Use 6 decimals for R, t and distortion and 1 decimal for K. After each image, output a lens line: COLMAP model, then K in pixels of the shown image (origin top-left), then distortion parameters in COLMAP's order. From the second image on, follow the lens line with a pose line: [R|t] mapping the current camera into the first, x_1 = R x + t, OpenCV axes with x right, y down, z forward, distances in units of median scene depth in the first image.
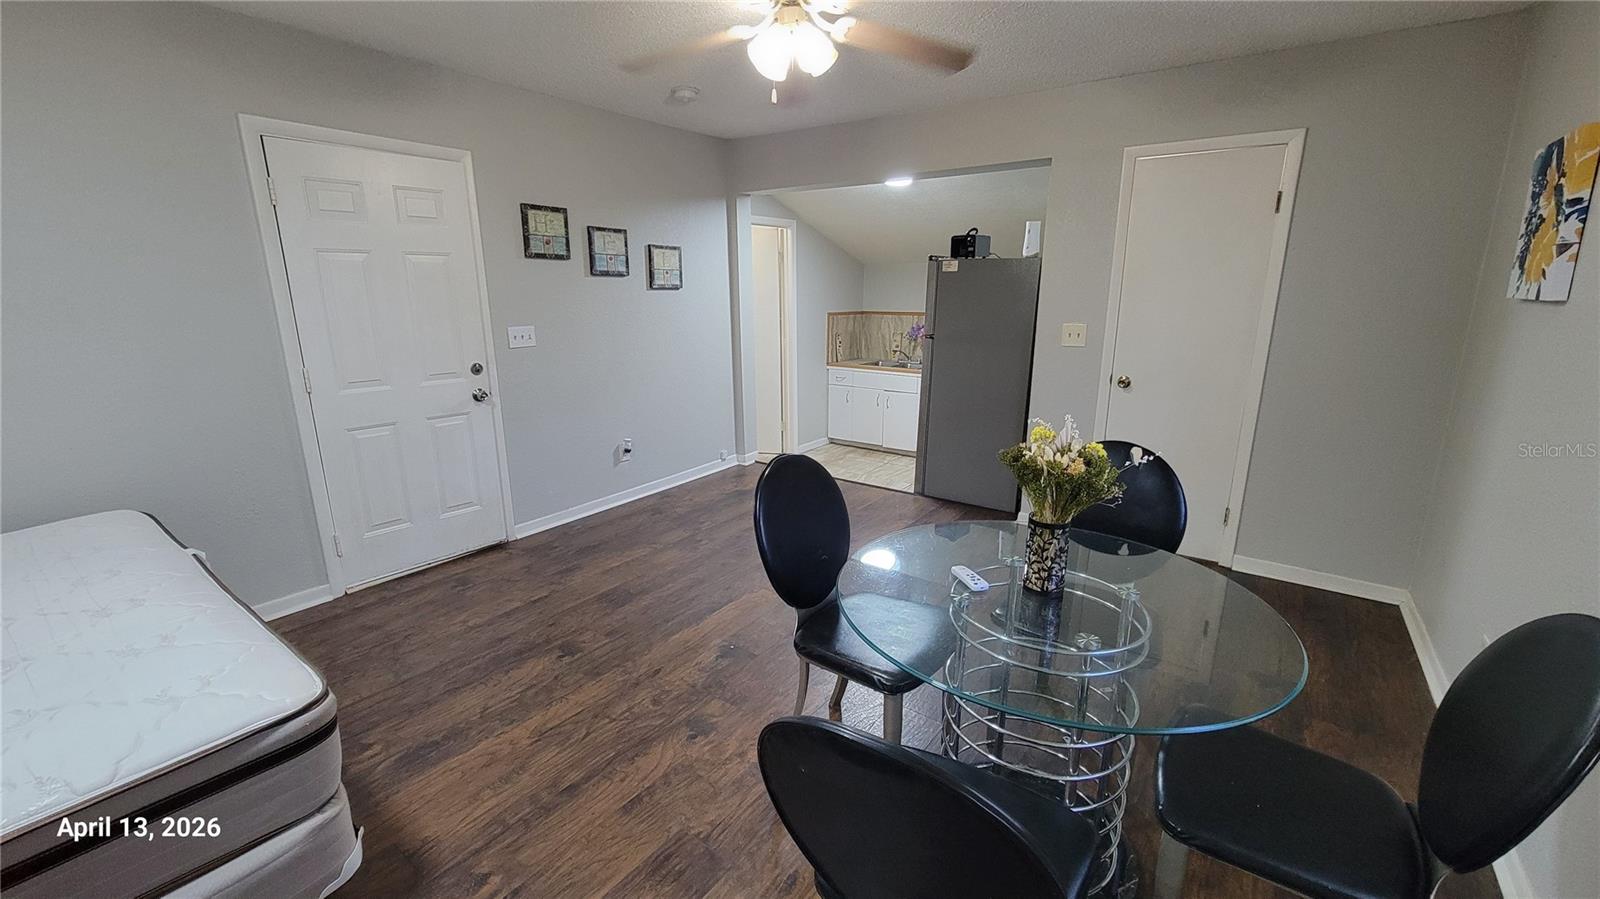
lens RADIAL K [[650.3, 0, 794.3], [0, 650.3, 451.9], [0, 0, 1]] dist [-0.002607, 0.000926]
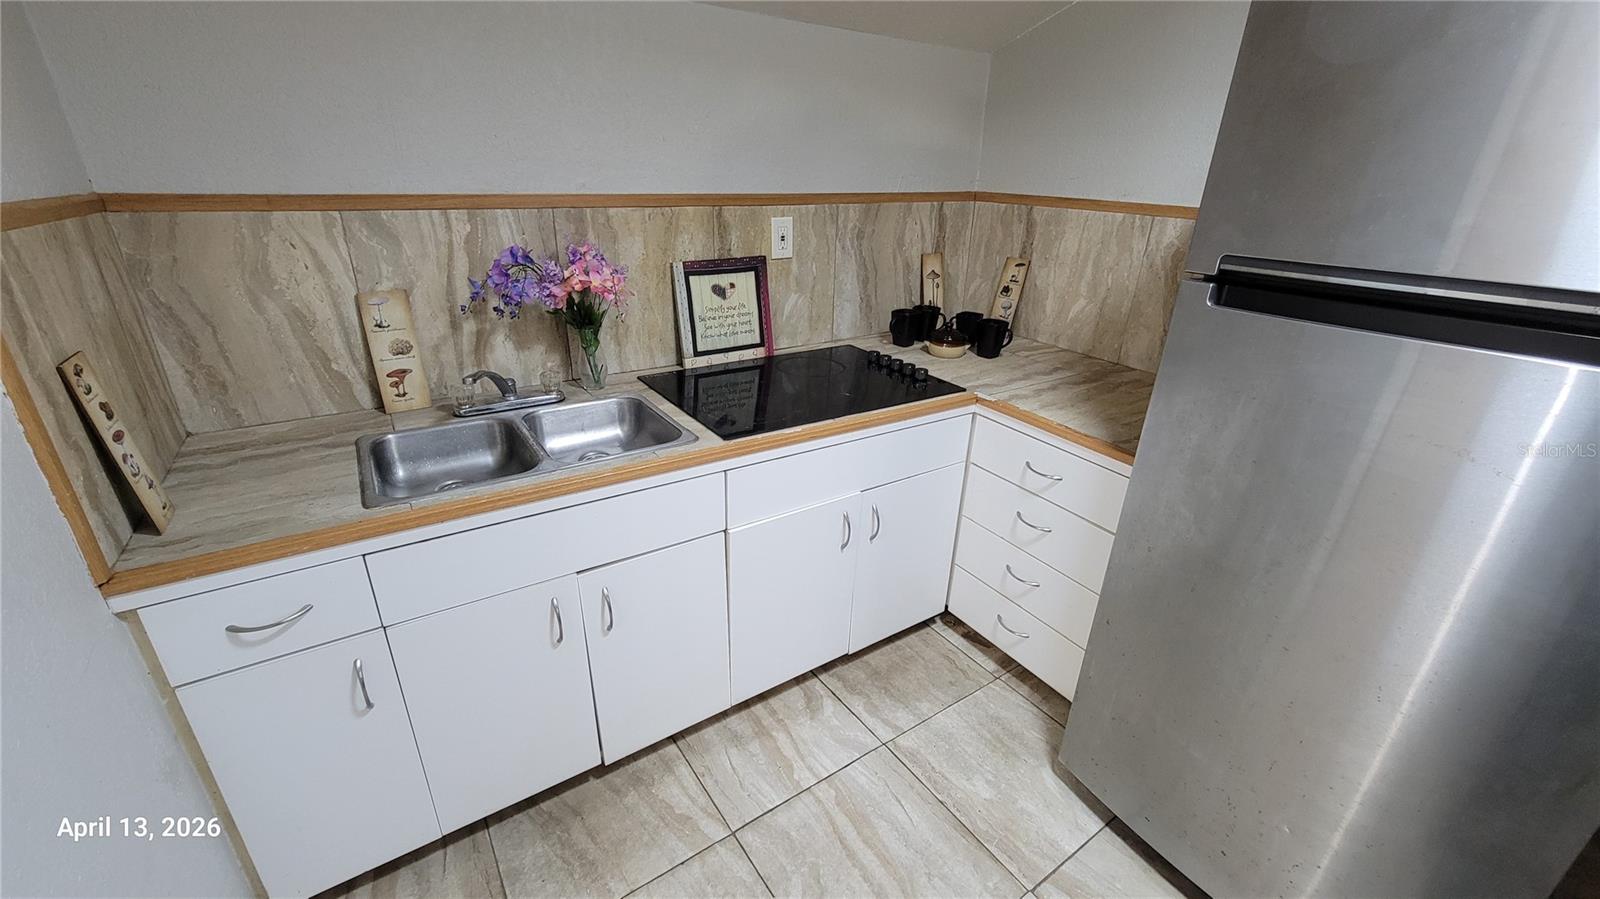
lens RADIAL K [[650.3, 0, 789.7], [0, 650.3, 450.5], [0, 0, 1]] dist [-0.002607, 0.000926]
pose [[0.342598, -0.360810, 0.867434, -0.016518], [0.206975, 0.929613, 0.304928, -0.258272], [-0.916399, 0.075069, 0.393162, 1.181662]]
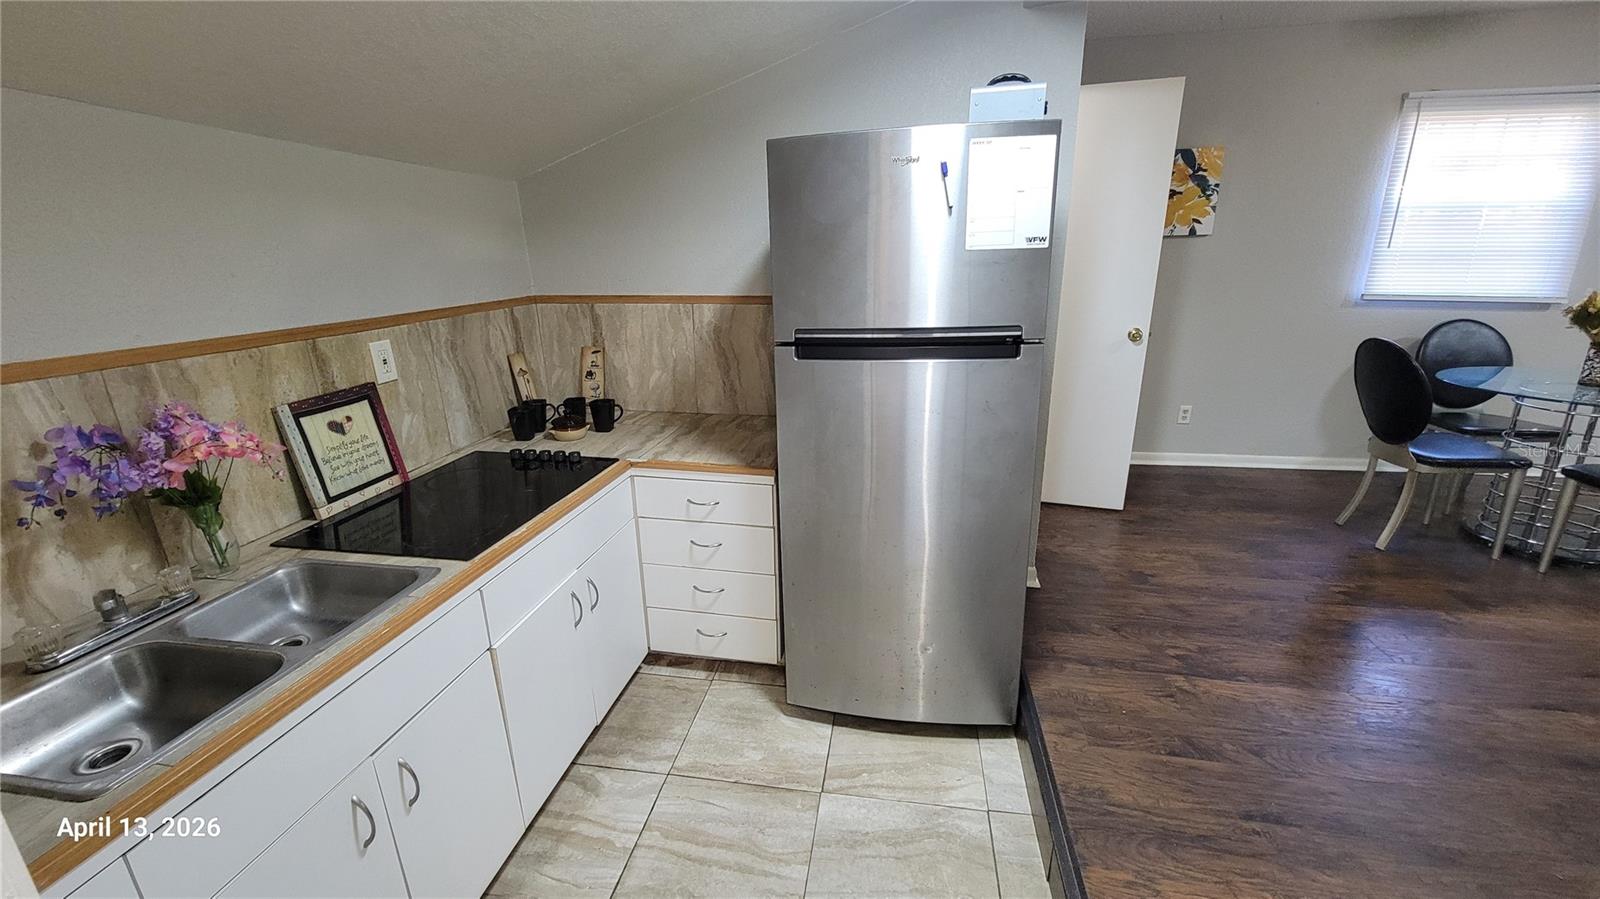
lens RADIAL K [[650.3, 0, 790.0], [0, 650.3, 450.8], [0, 0, 1]] dist [-0.002607, 0.000926]
pose [[-0.435079, -0.245923, 0.866157, -0.084586], [0.247224, 0.892377, 0.377551, -0.304098], [-0.865787, 0.378399, -0.327457, 1.286691]]
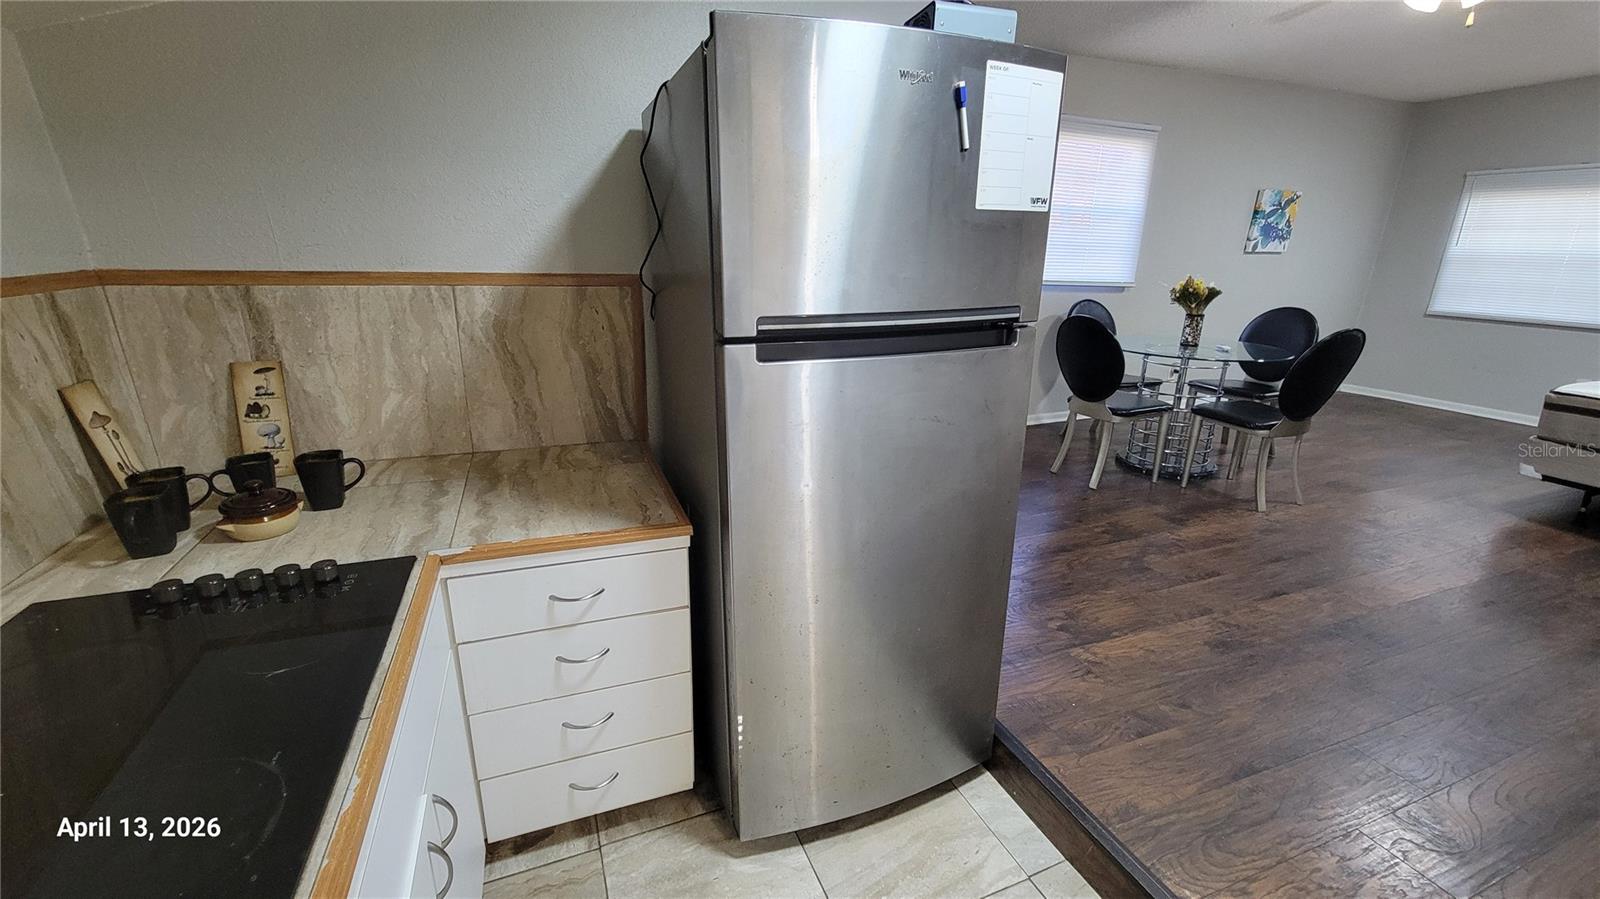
lens RADIAL K [[650.3, 0, 791.2], [0, 650.3, 450.0], [0, 0, 1]] dist [-0.002607, 0.000926]
pose [[-0.847444, -0.166438, 0.504120, 0.128740], [0.123856, 0.861397, 0.492601, -0.301582], [-0.516235, 0.479890, -0.709371, 1.333106]]
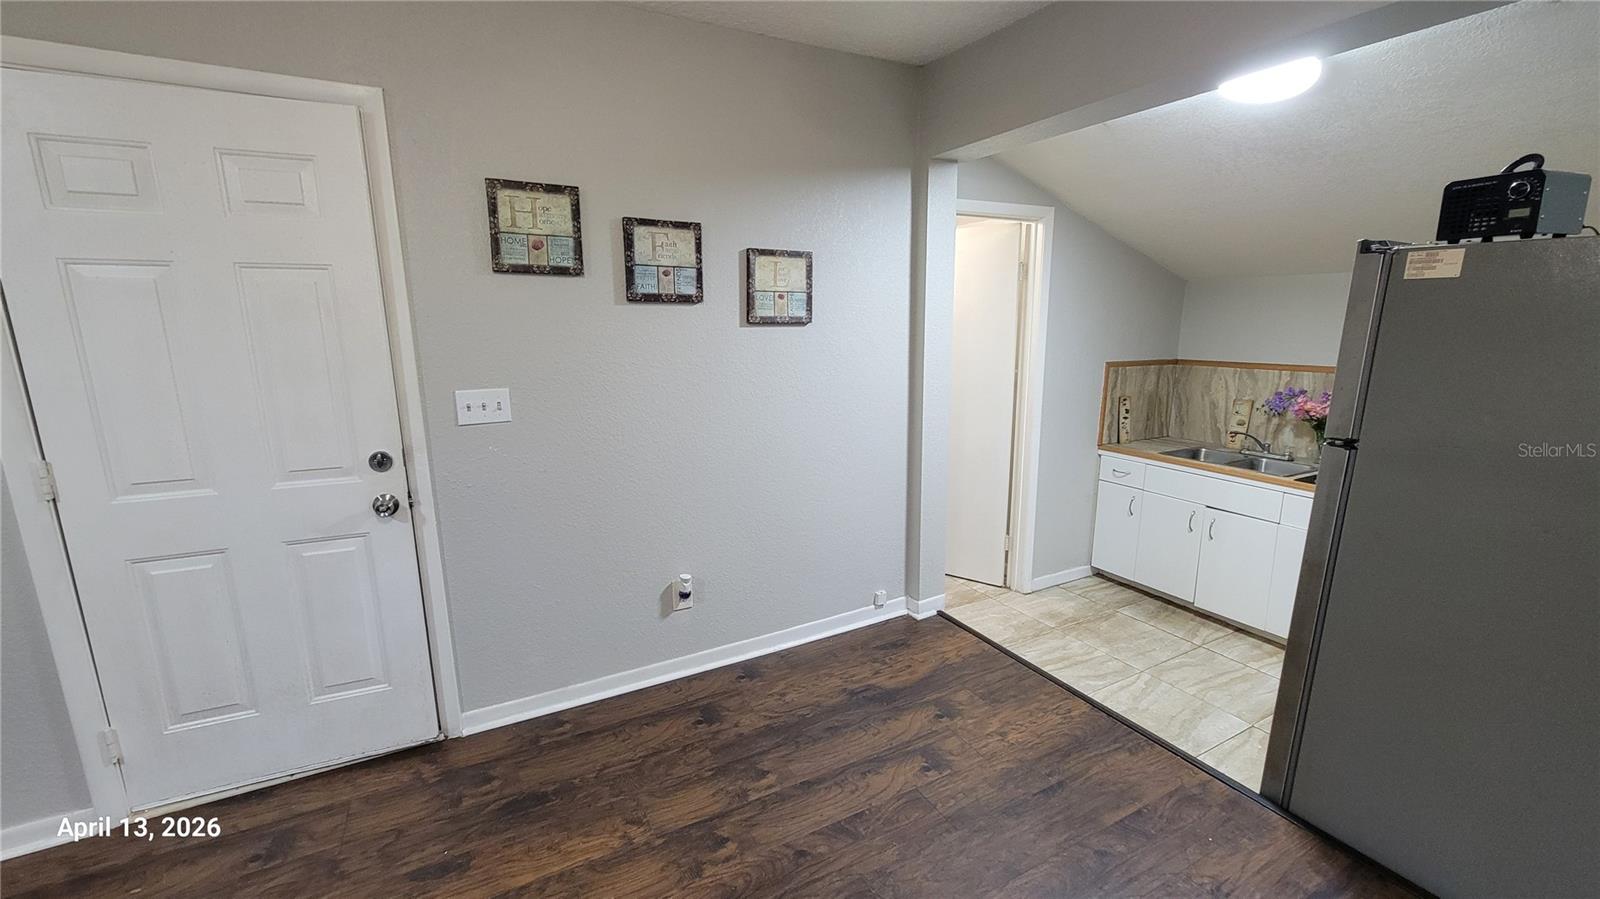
lens RADIAL K [[650.3, 0, 793.4], [0, 650.3, 449.6], [0, 0, 1]] dist [-0.002607, 0.000926]
pose [[0.902559, 0.081616, -0.422759, 0.073109], [-0.102602, 0.994354, -0.027083, -0.128107], [0.418162, 0.067820, 0.905837, 0.499046]]
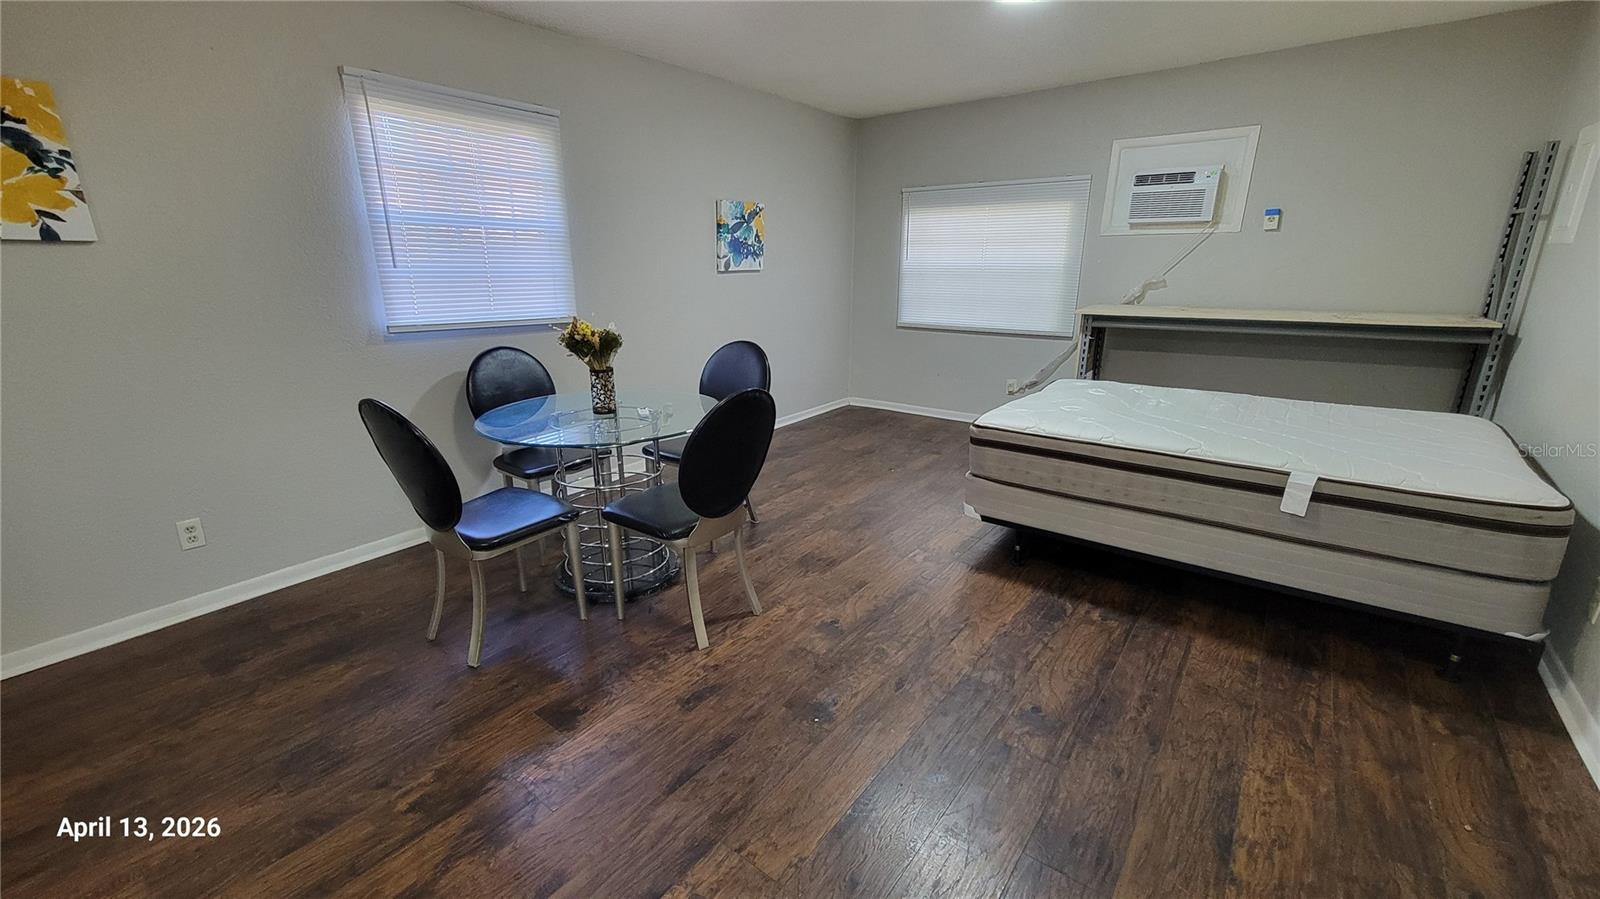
lens RADIAL K [[650.3, 0, 789.4], [0, 650.3, 447.3], [0, 0, 1]] dist [-0.002607, 0.000926]
pose [[-0.999792, -0.001120, 0.020350, -0.049282], [0.009423, 0.859935, 0.510317, -0.210505], [-0.018071, 0.510402, -0.859746, 0.914239]]
